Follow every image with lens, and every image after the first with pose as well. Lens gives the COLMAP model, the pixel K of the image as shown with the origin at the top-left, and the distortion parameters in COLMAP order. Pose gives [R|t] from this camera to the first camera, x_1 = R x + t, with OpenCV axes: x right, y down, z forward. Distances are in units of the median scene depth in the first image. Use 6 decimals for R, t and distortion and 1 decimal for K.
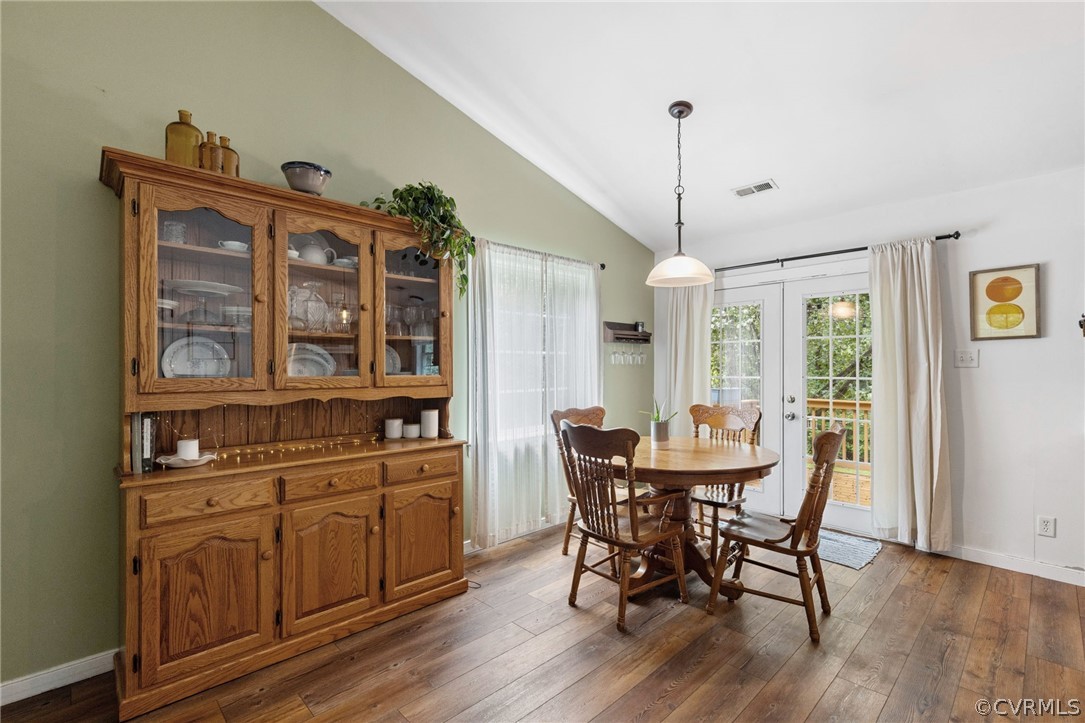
lens RADIAL K [[488.8, 0, 538.7], [0, 488.8, 368.6], [0, 0, 1]] dist [0.007597, -0.001683]
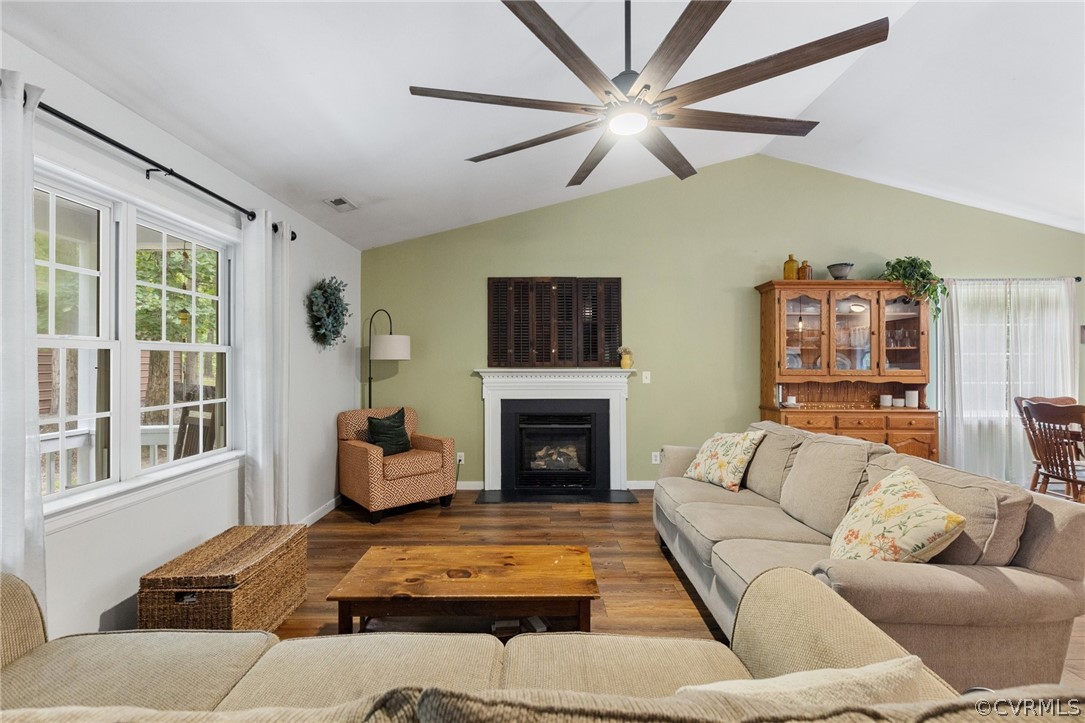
lens RADIAL K [[479.7, 0, 550.6], [0, 479.7, 357.0], [0, 0, 1]] dist [0.011328, -0.002842]
pose [[0.731739, -0.003416, -0.681576, -0.003902], [-0.005177, 0.999931, -0.010570, -0.006263], [0.681565, 0.011263, 0.731671, -1.092331]]
